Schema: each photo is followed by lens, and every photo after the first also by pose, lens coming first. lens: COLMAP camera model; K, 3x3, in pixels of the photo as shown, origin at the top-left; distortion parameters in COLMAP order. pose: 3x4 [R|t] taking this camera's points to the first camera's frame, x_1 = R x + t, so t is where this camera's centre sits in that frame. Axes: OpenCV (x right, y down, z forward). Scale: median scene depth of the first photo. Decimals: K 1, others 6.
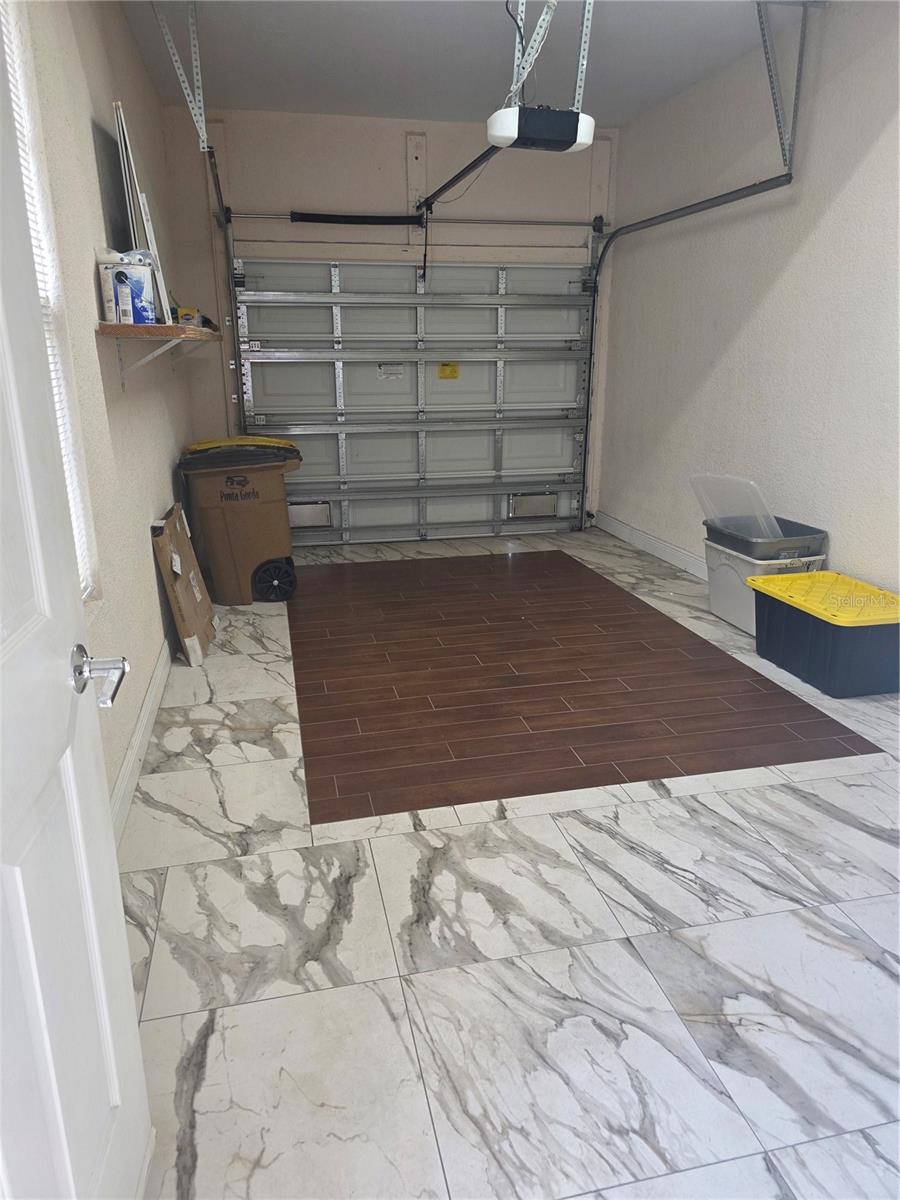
lens RADIAL K [[797.2, 0, 440.4], [0, 797.2, 582.5], [0, 0, 1]] dist [0.058647, -0.031591]
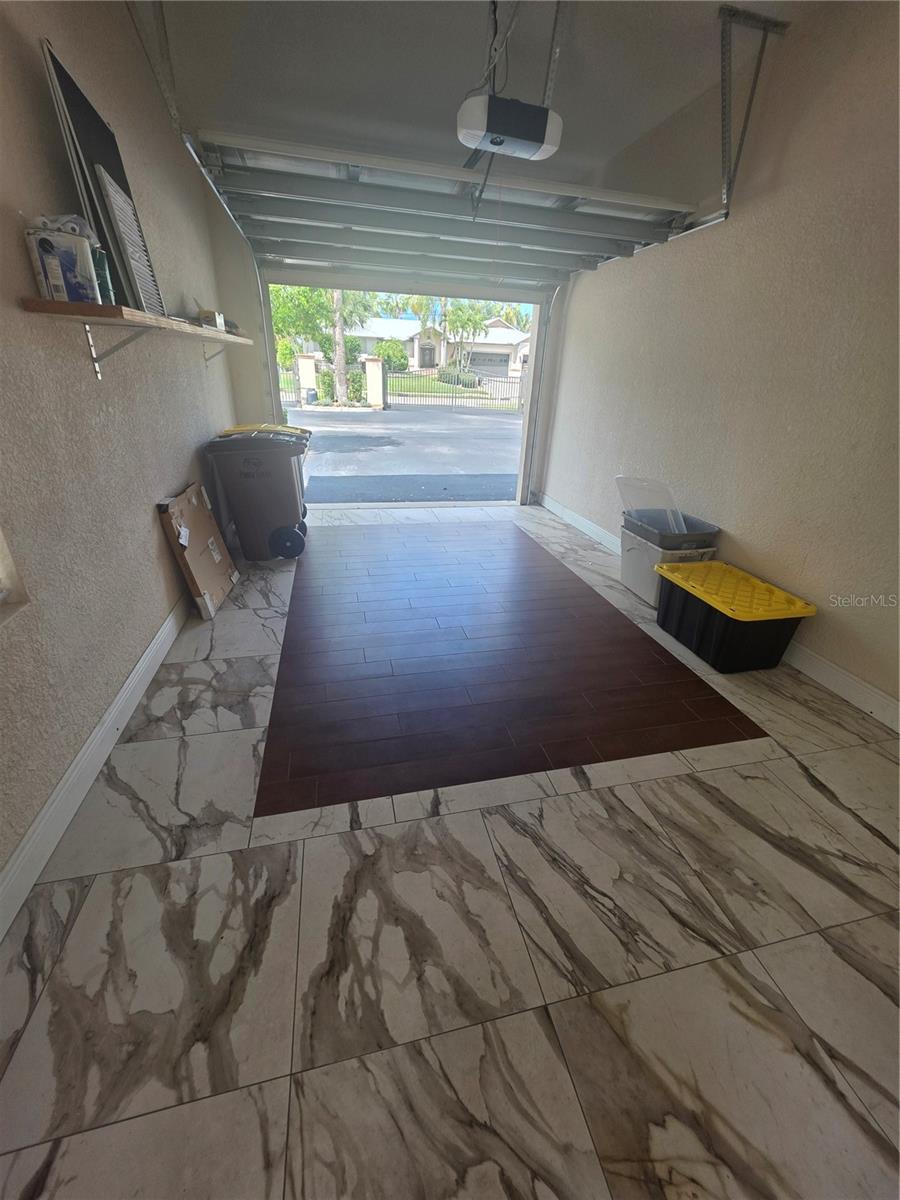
lens RADIAL K [[482.2, 0, 452.3], [0, 482.2, 598.5], [0, 0, 1]] dist [-0.001601, 0.000691]
pose [[0.998838, 0.034522, 0.033617, 0.069105], [-0.039462, 0.986402, 0.159545, -0.094269], [-0.027652, -0.160686, 0.986618, 0.415691]]
